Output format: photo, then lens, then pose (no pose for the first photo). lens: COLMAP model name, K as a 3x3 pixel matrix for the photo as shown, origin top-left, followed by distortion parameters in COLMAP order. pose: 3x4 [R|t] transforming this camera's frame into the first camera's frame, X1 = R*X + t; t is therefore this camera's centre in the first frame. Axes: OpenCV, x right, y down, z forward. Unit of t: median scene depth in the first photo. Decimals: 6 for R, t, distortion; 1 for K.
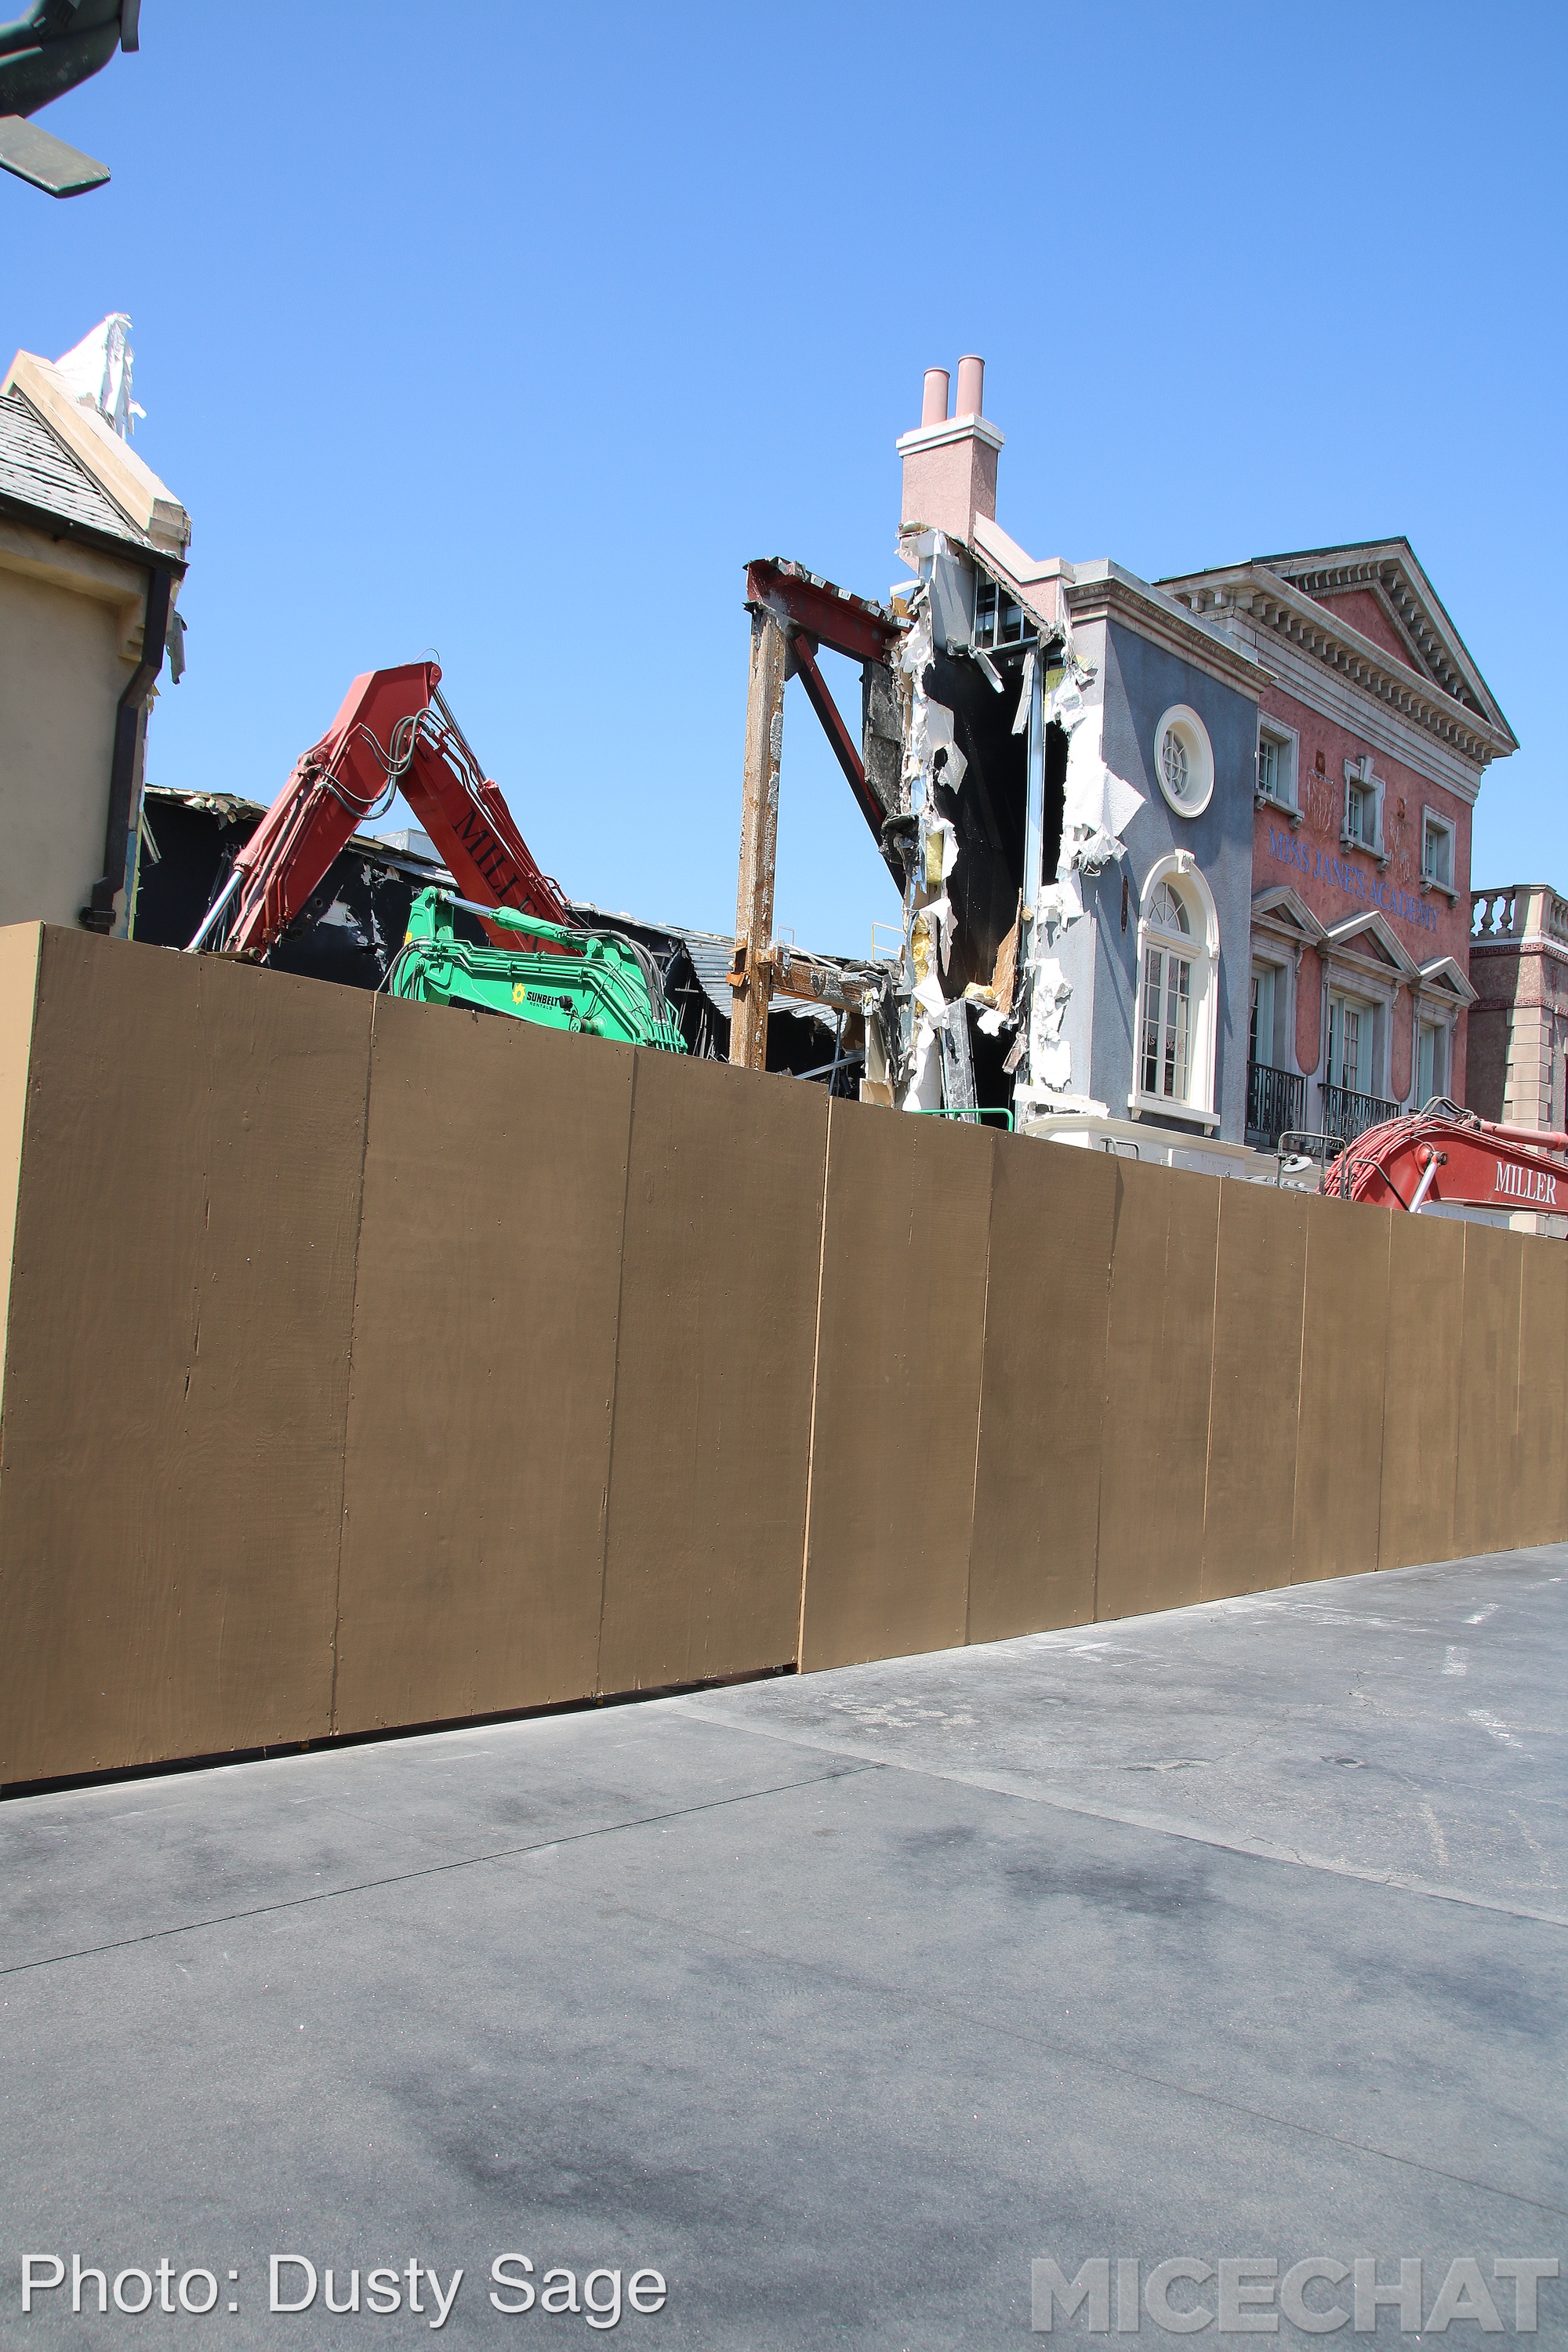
lens RADIAL K [[1969.7, 0, 783.1], [0, 1969.7, 1240.2], [0, 0, 1]] dist [-0.123811, 0.116537]
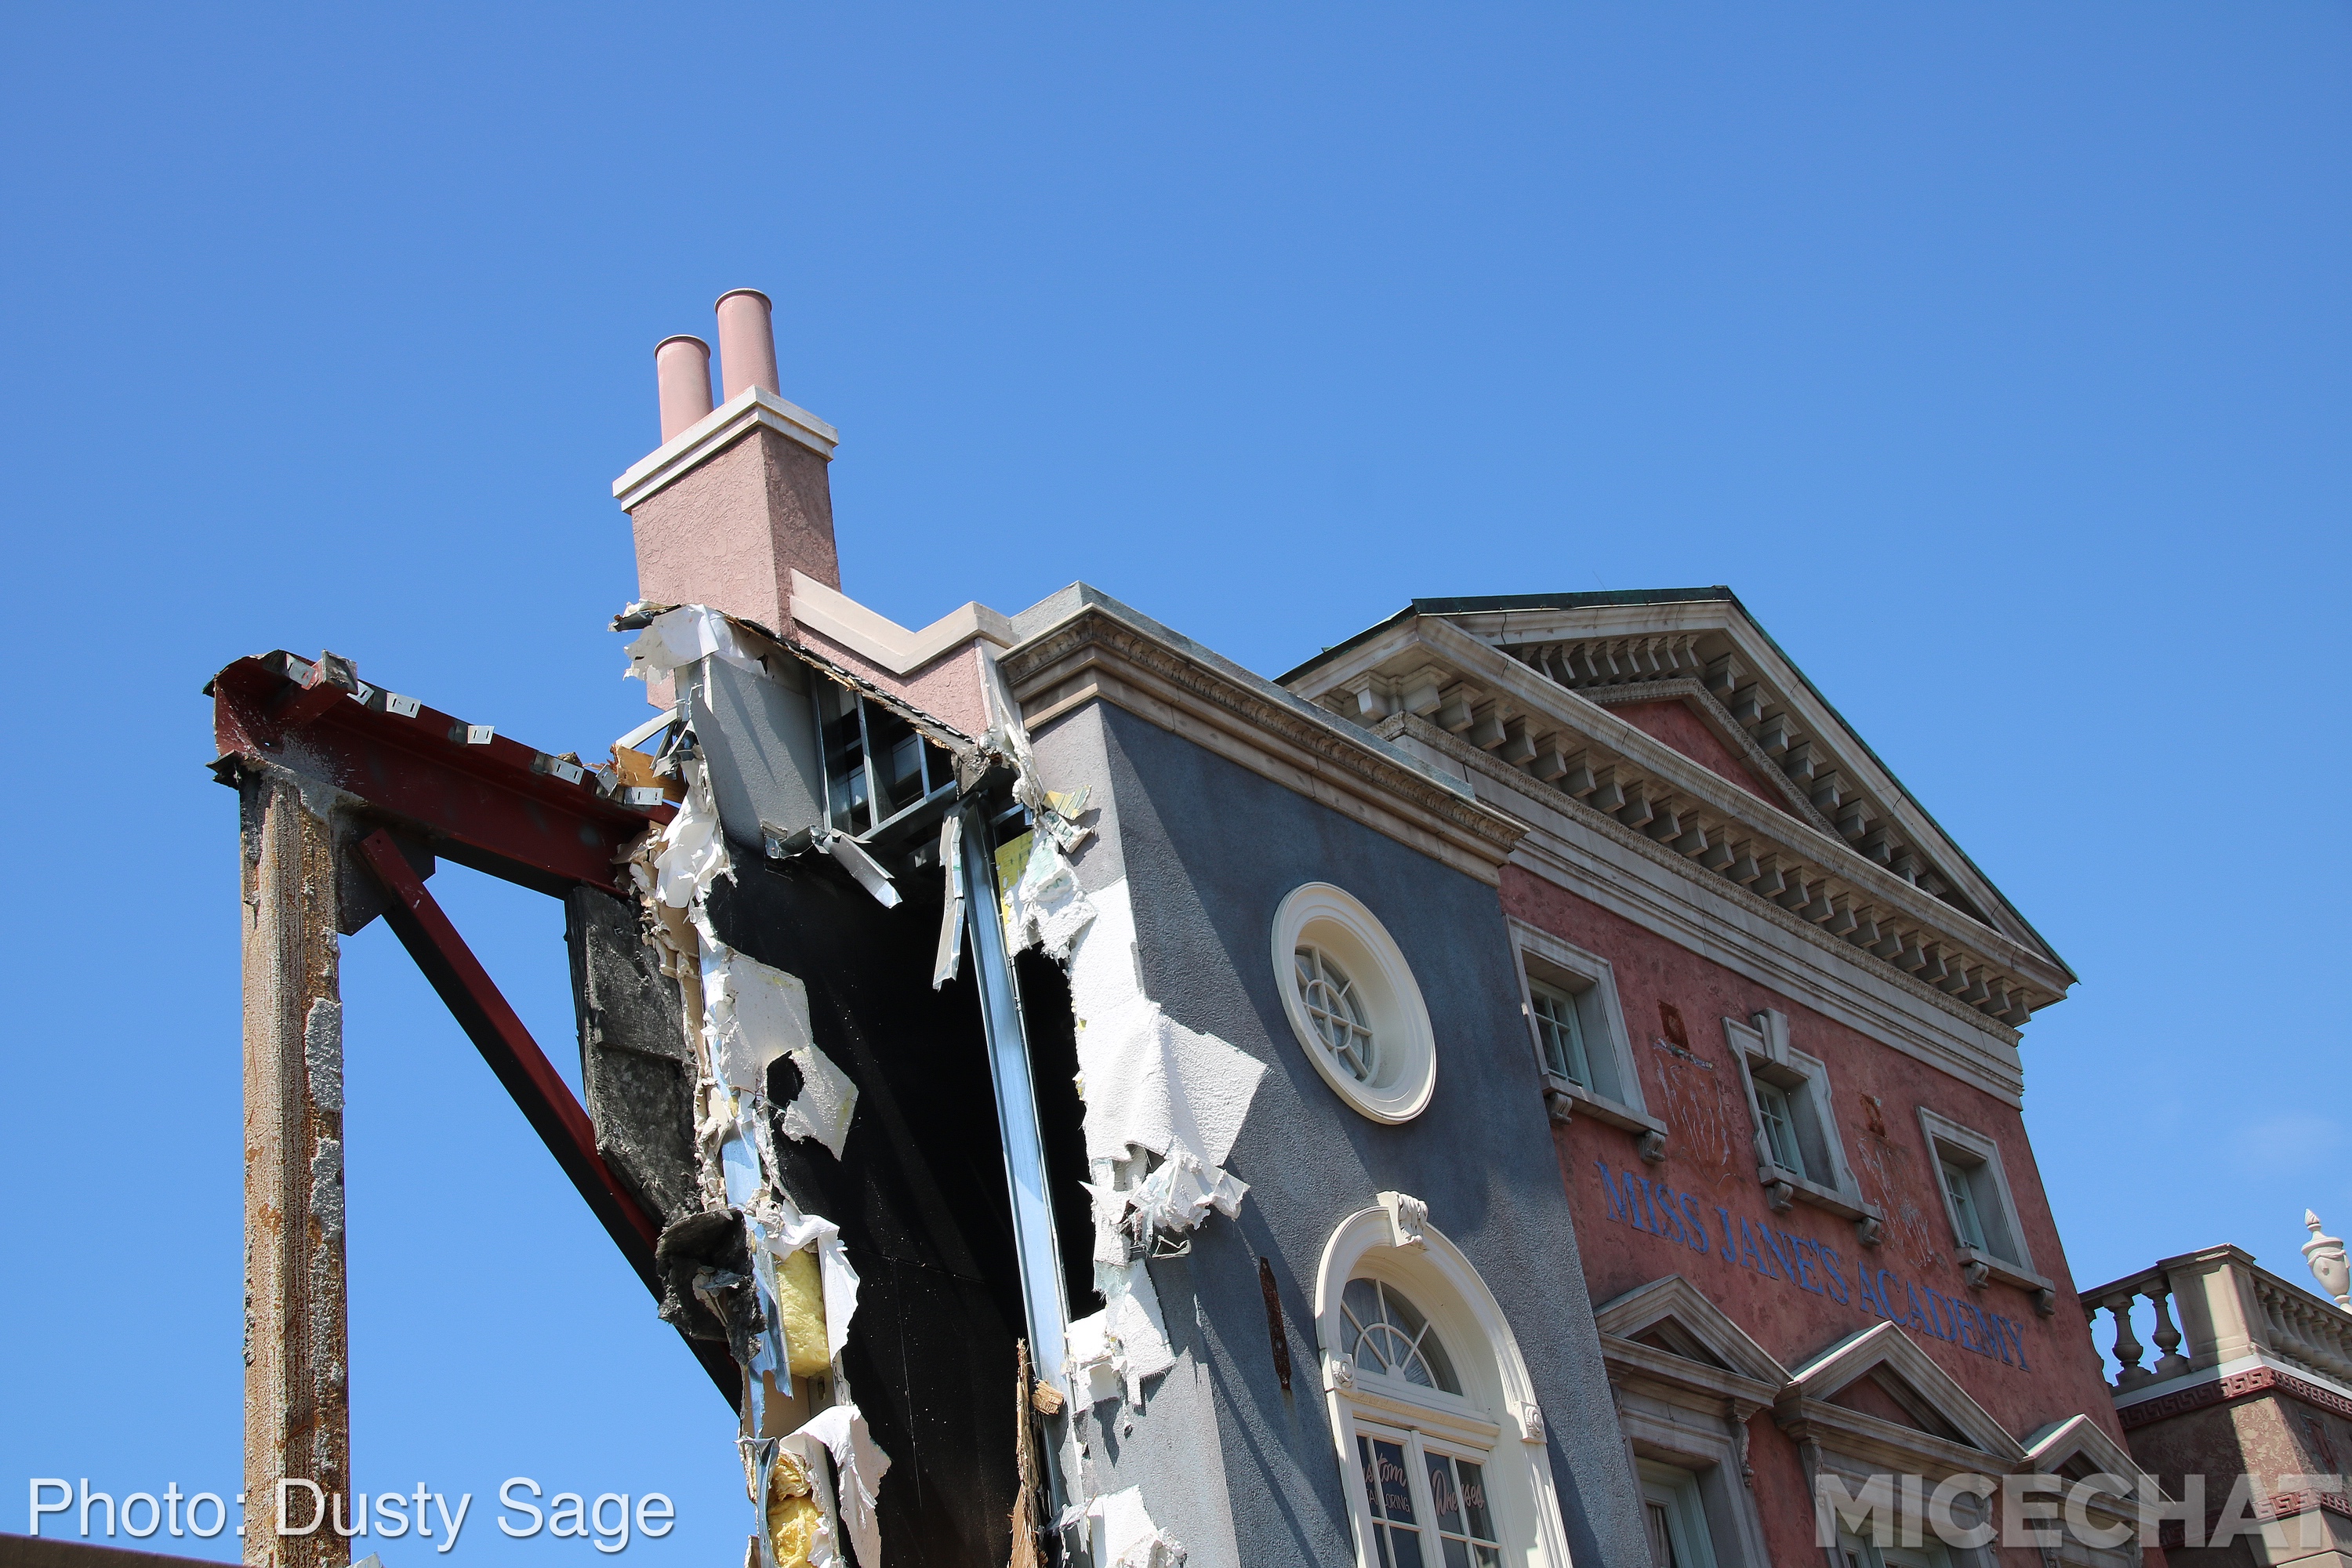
lens RADIAL K [[3184.0, 0, 1144.6], [0, 3184.0, 837.5], [0, 0, 1]] dist [0.188492, 0.000000]
pose [[0.980778, -0.160338, 0.111203, 0.089148], [0.192503, 0.888222, -0.417139, 0.010486], [-0.031889, 0.430527, 0.902014, 0.352376]]
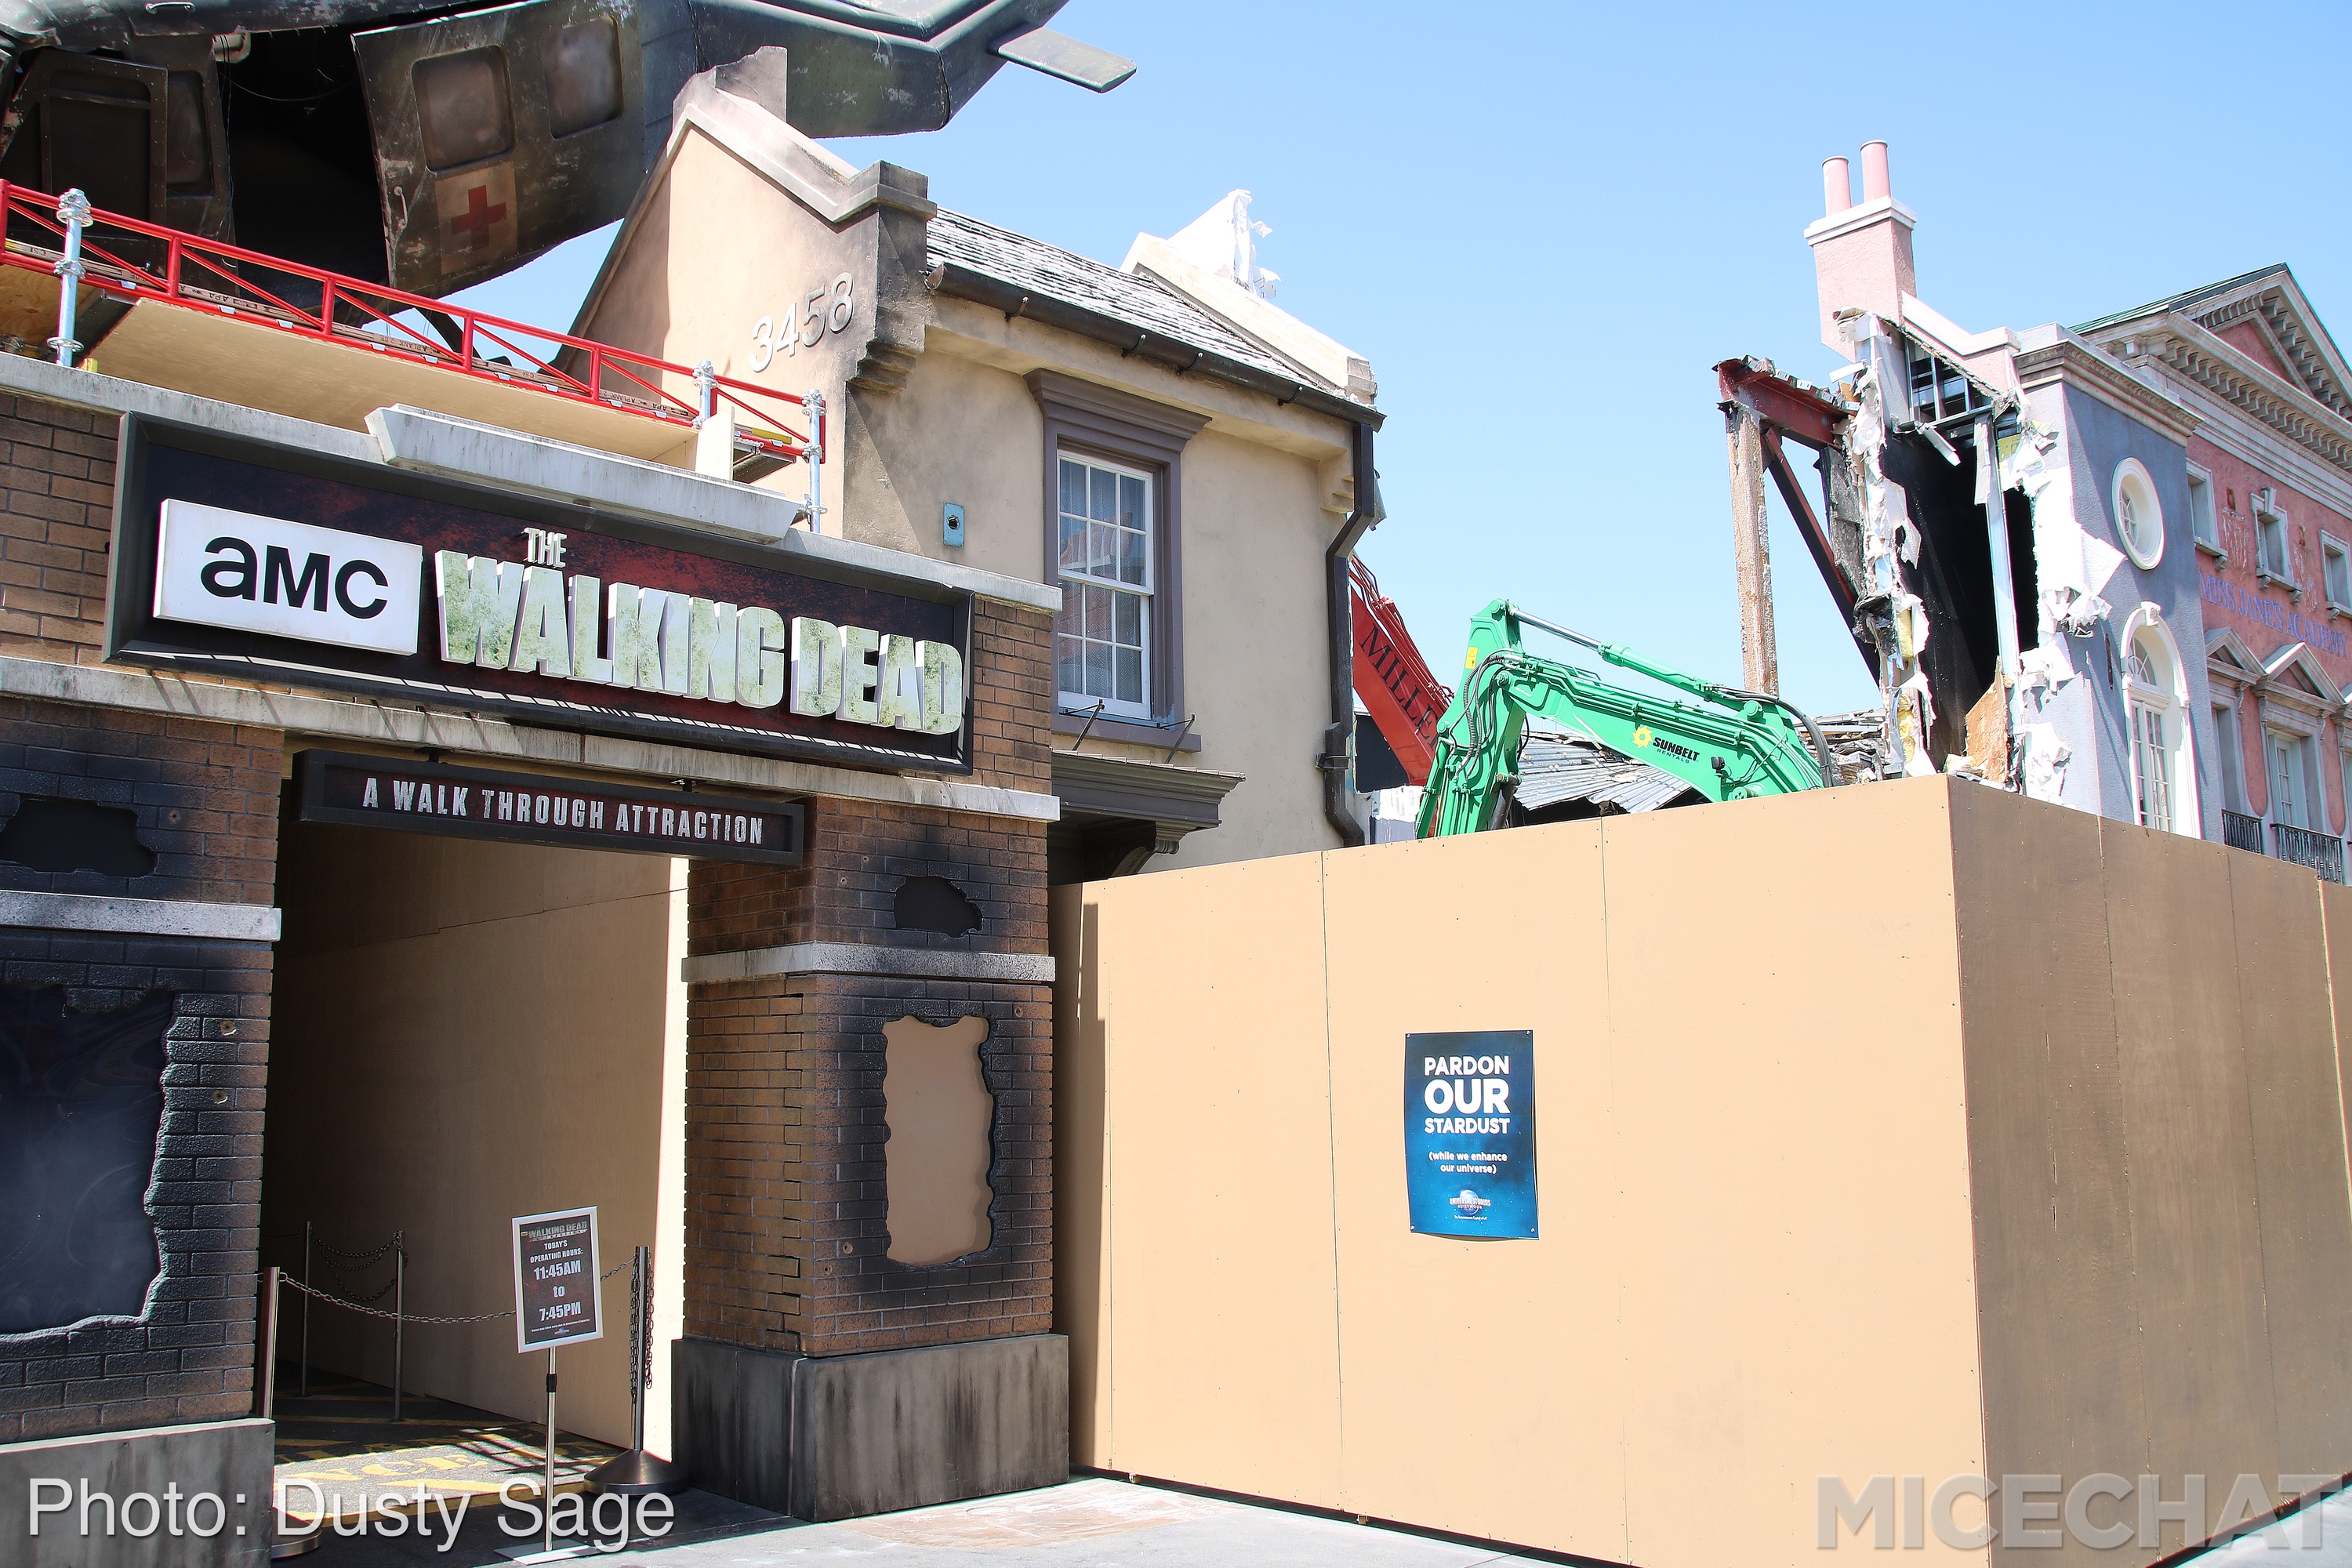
lens RADIAL K [[1969.7, 0, 1175.8], [0, 1969.7, 835.1], [0, 0, 1]] dist [-0.123811, 0.116537]
pose [[0.989835, -0.083592, -0.115059, -0.187886], [0.072530, 0.992620, -0.097183, -0.023704], [0.122334, 0.087850, 0.988593, -0.017042]]
